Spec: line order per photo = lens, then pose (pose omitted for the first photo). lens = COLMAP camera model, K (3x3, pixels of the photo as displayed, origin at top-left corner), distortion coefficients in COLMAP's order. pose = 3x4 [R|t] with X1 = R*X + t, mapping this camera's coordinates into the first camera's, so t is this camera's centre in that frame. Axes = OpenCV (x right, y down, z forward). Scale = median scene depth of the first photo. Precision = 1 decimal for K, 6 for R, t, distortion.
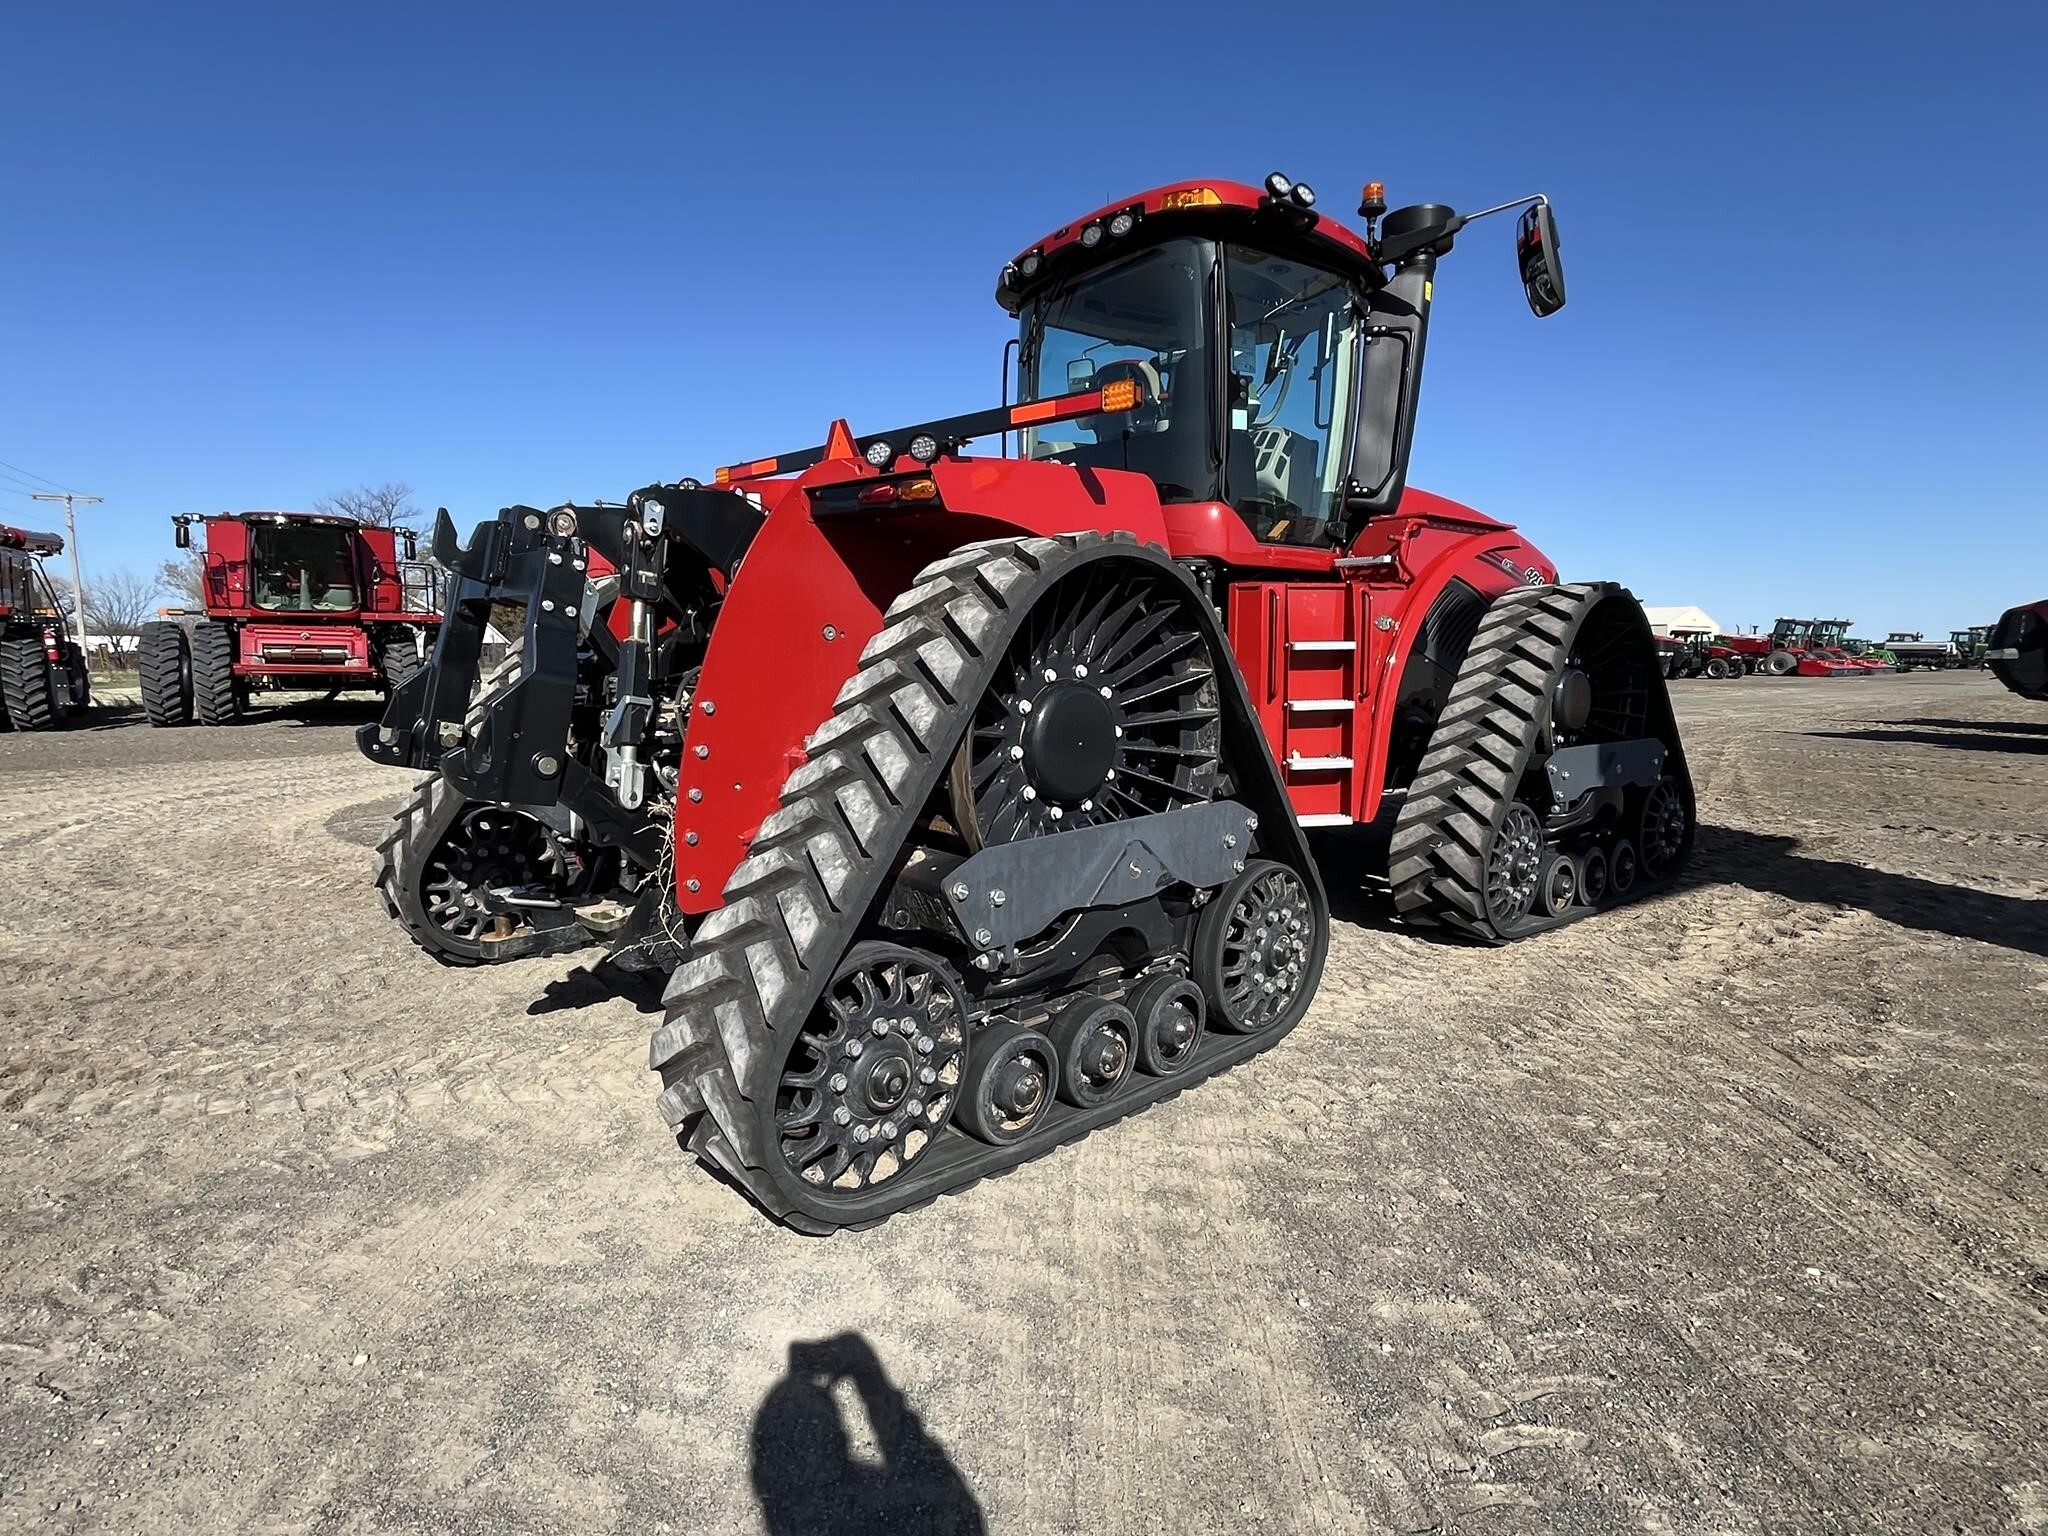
lens RADIAL K [[1031.4, 0, 1031.4], [0, 1031.4, 772.8], [0, 0, 1]] dist [0.000170, -0.001679]
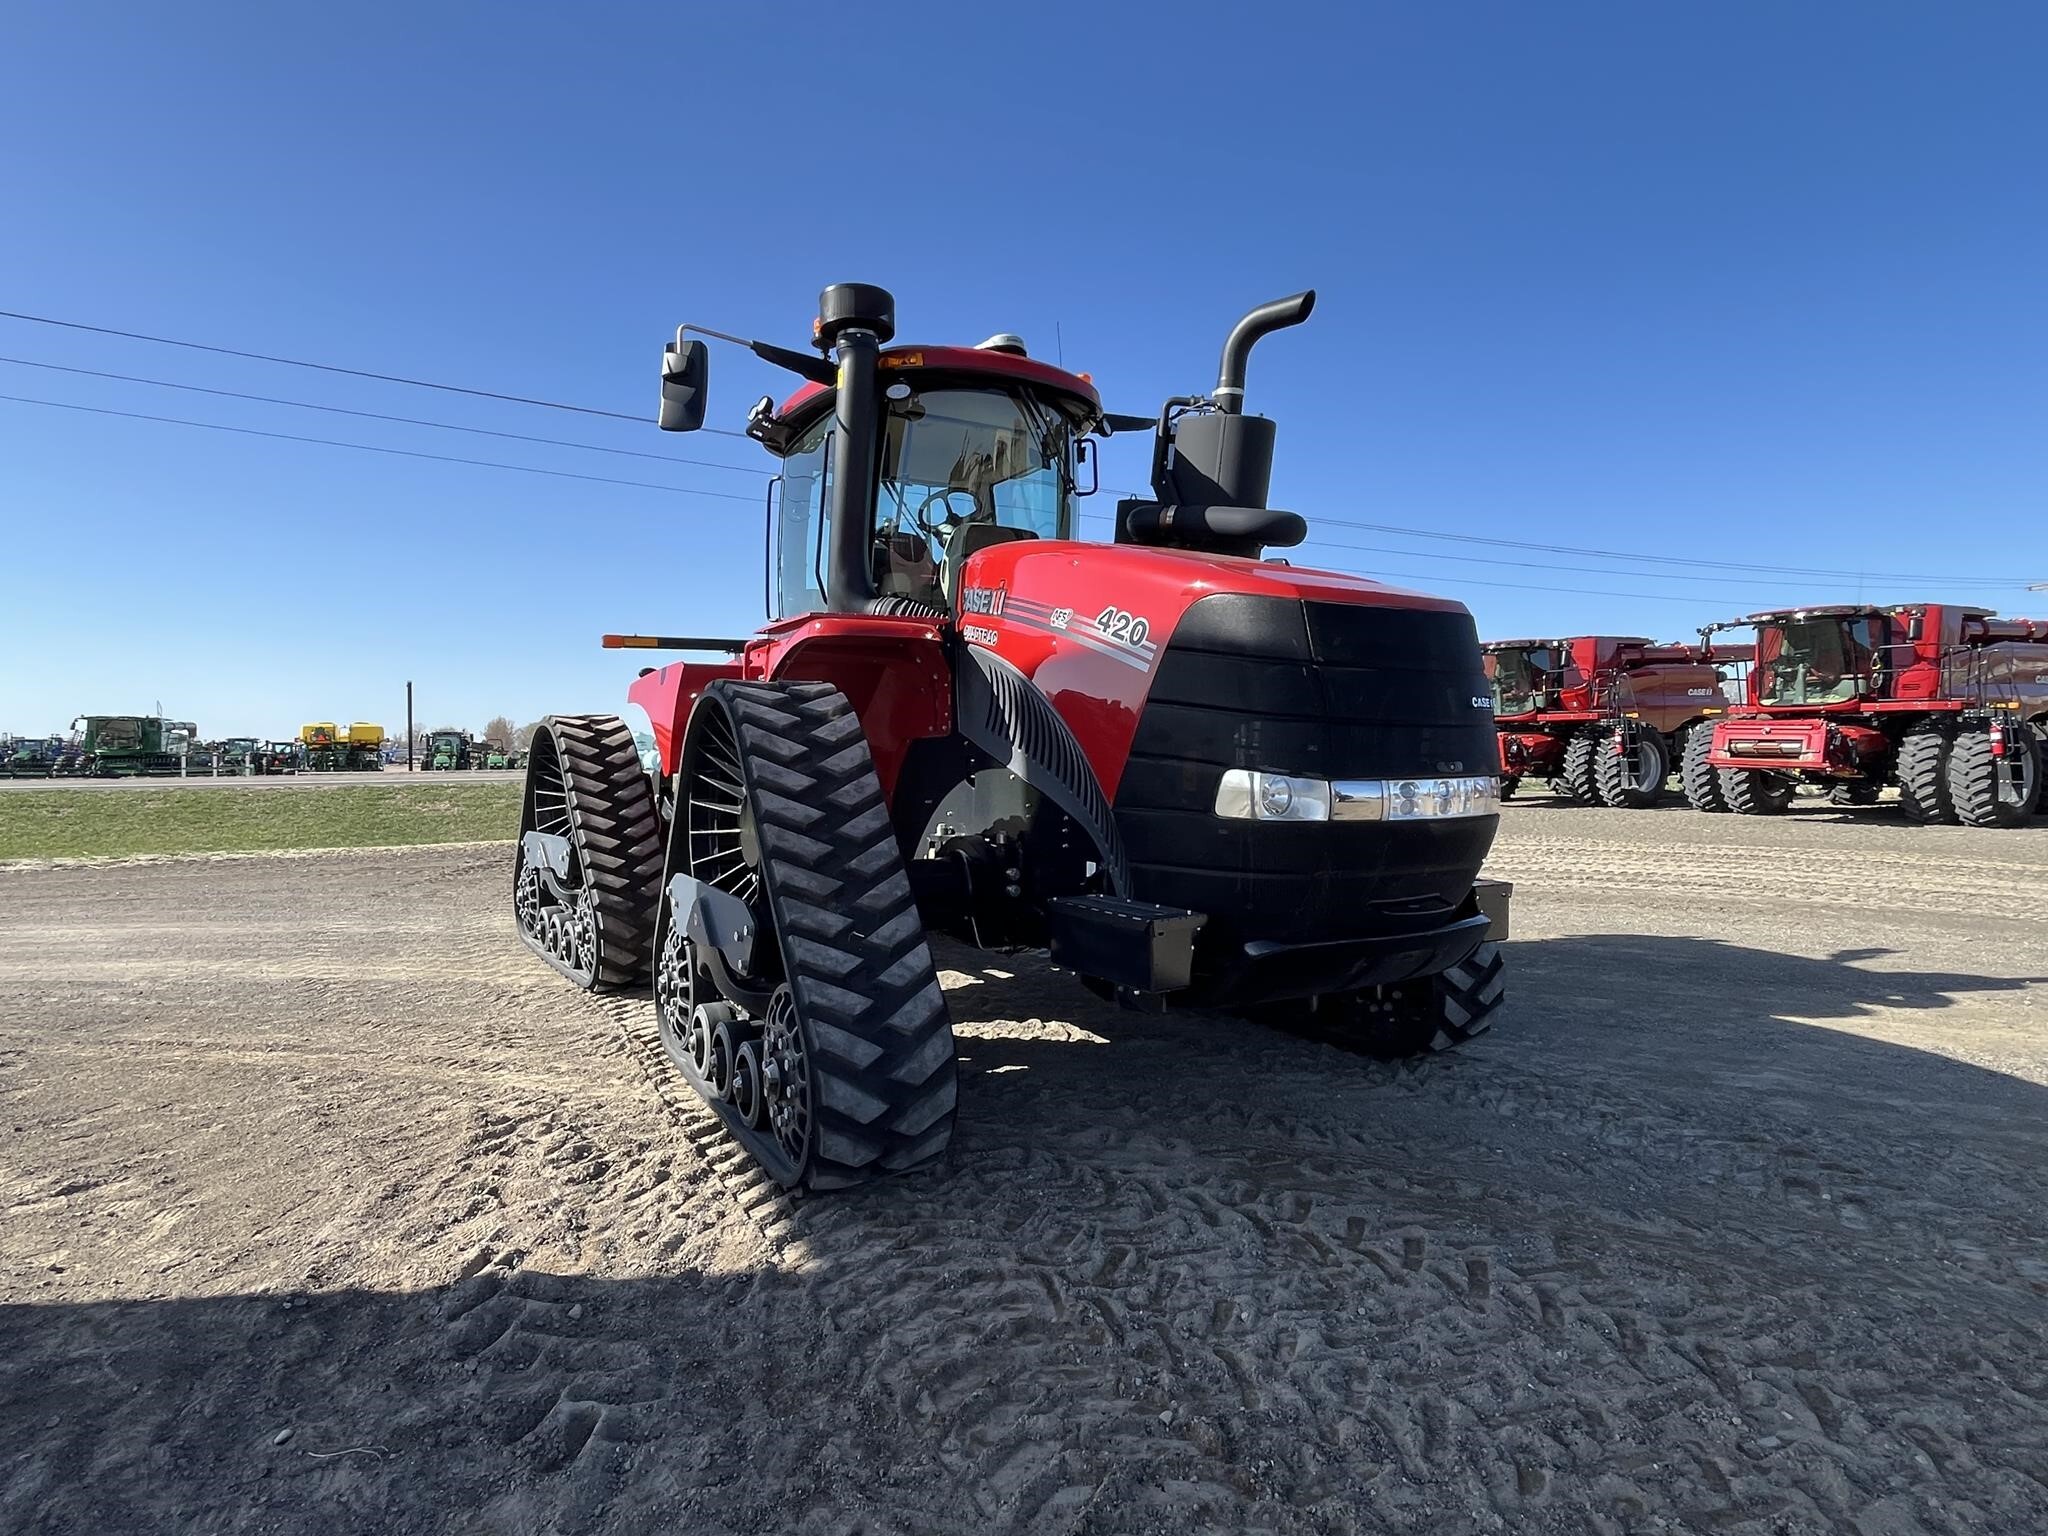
lens RADIAL K [[1038.5, 0, 1025.6], [0, 1038.5, 766.9], [0, 0, 1]] dist [-0.001749, -0.000663]
pose [[-0.124755, 0.017066, -0.992041, 1.564035], [-0.106631, 0.993831, 0.030506, -0.201032], [0.986441, 0.109588, -0.122165, 1.593807]]
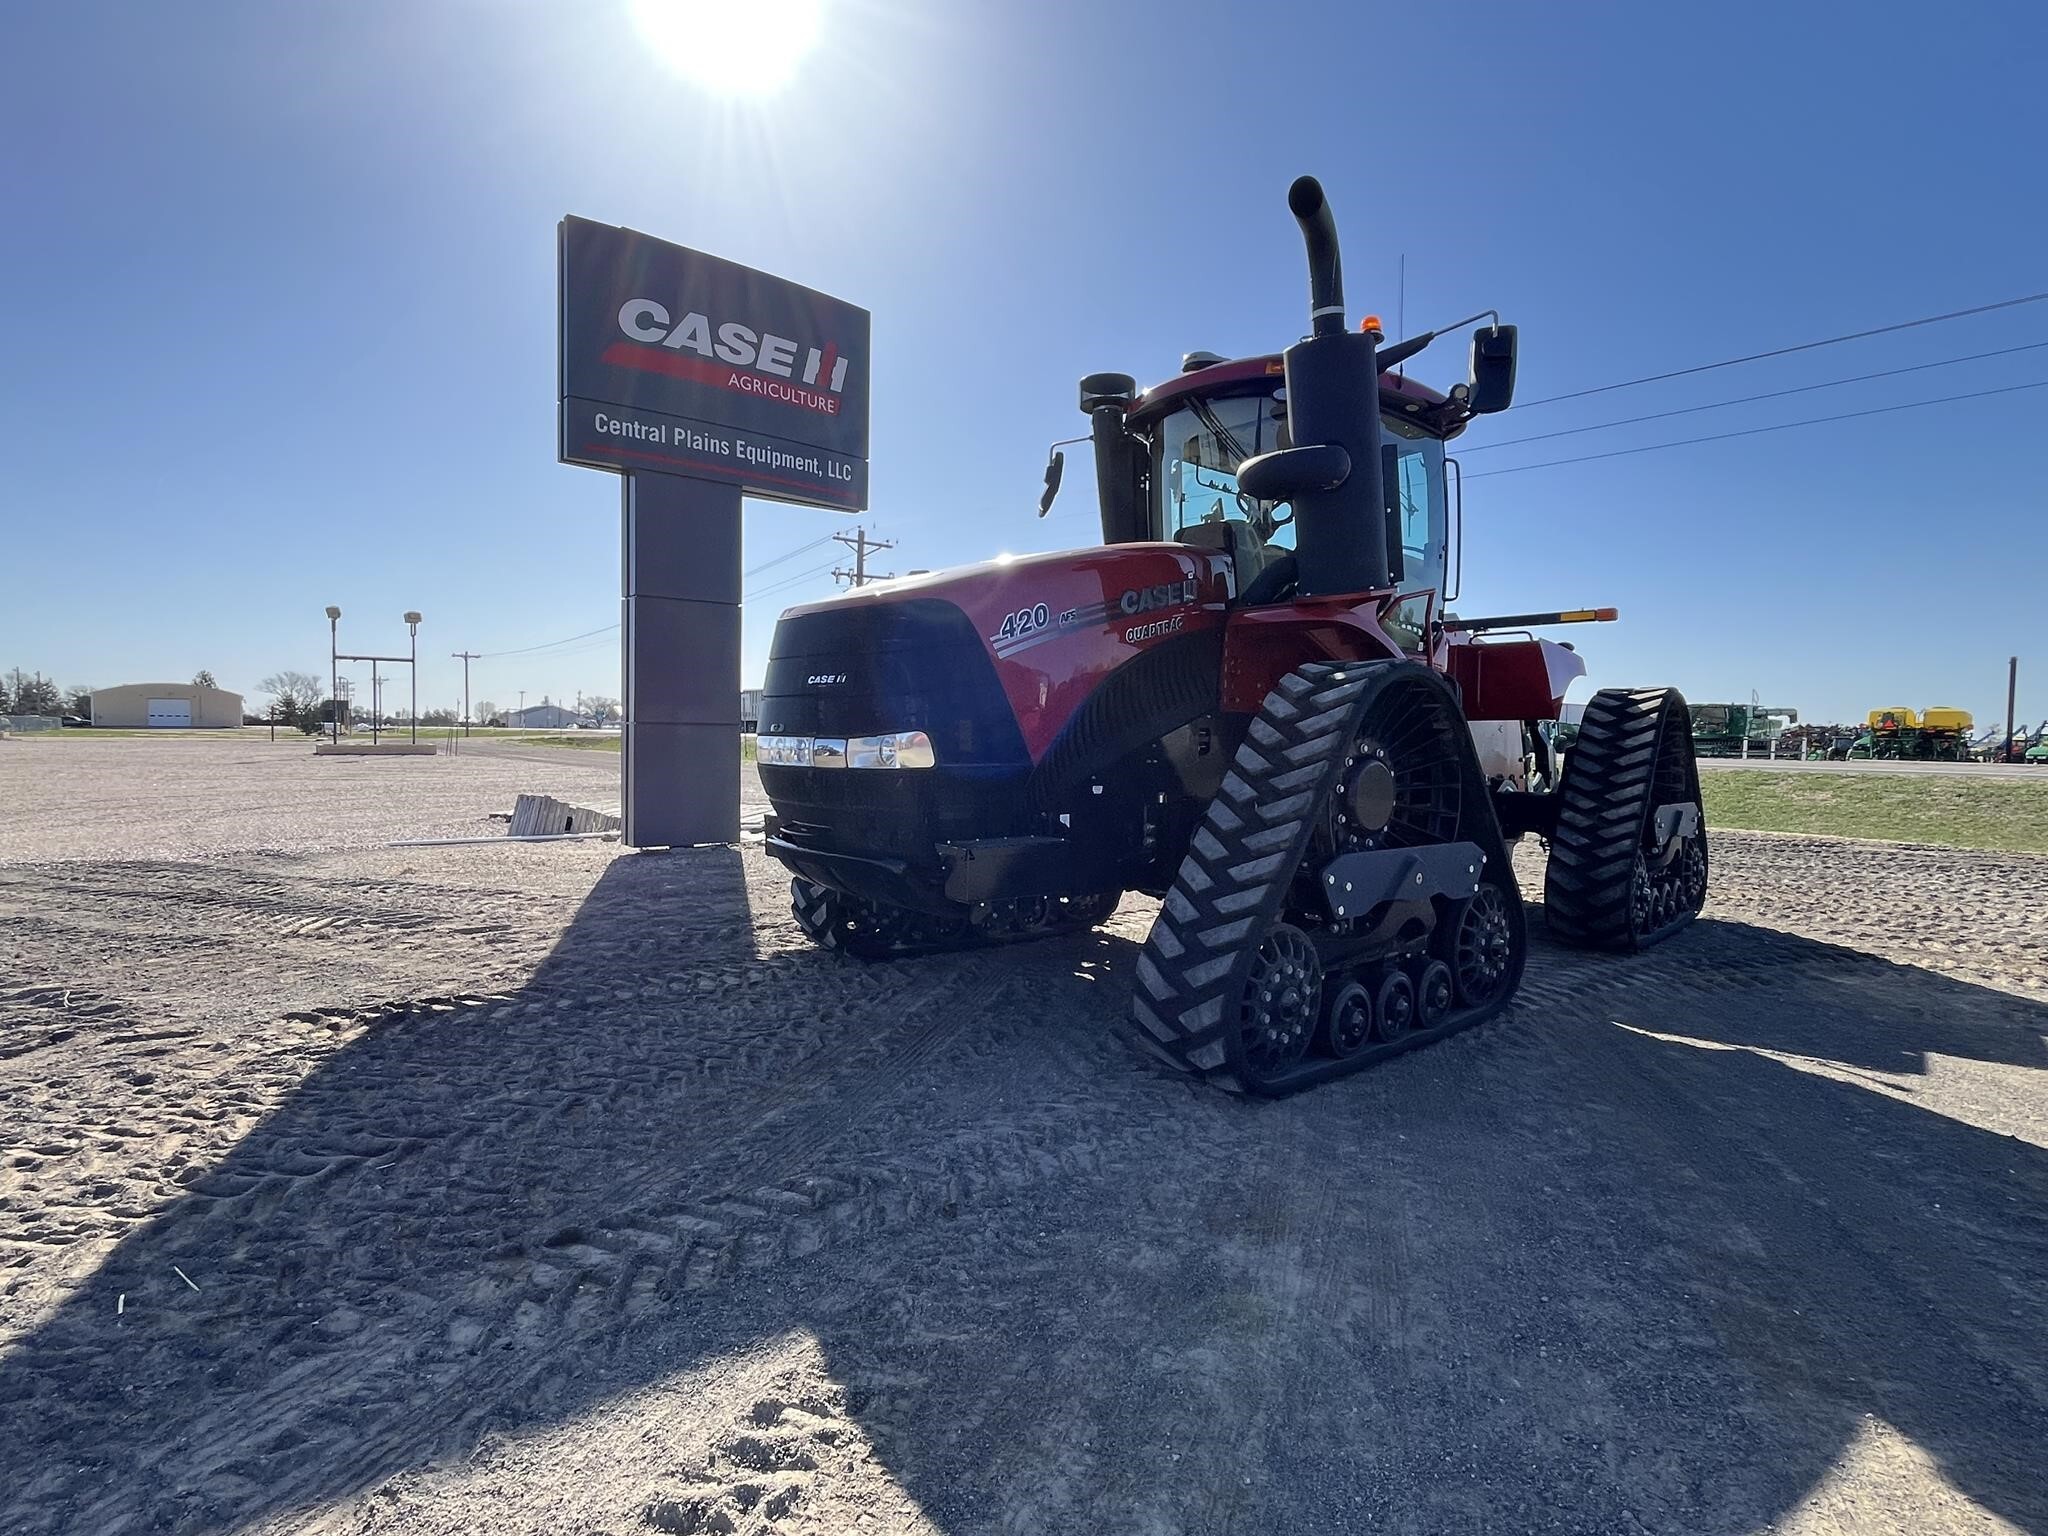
lens RADIAL K [[1038.5, 0, 1013.3], [0, 1038.5, 769.9], [0, 0, 1]] dist [-0.001749, -0.000663]
pose [[-0.999306, -0.013325, -0.034773, 0.638190], [-0.018472, 0.988180, 0.152180, -0.325659], [0.032334, 0.152717, -0.987741, 2.782109]]
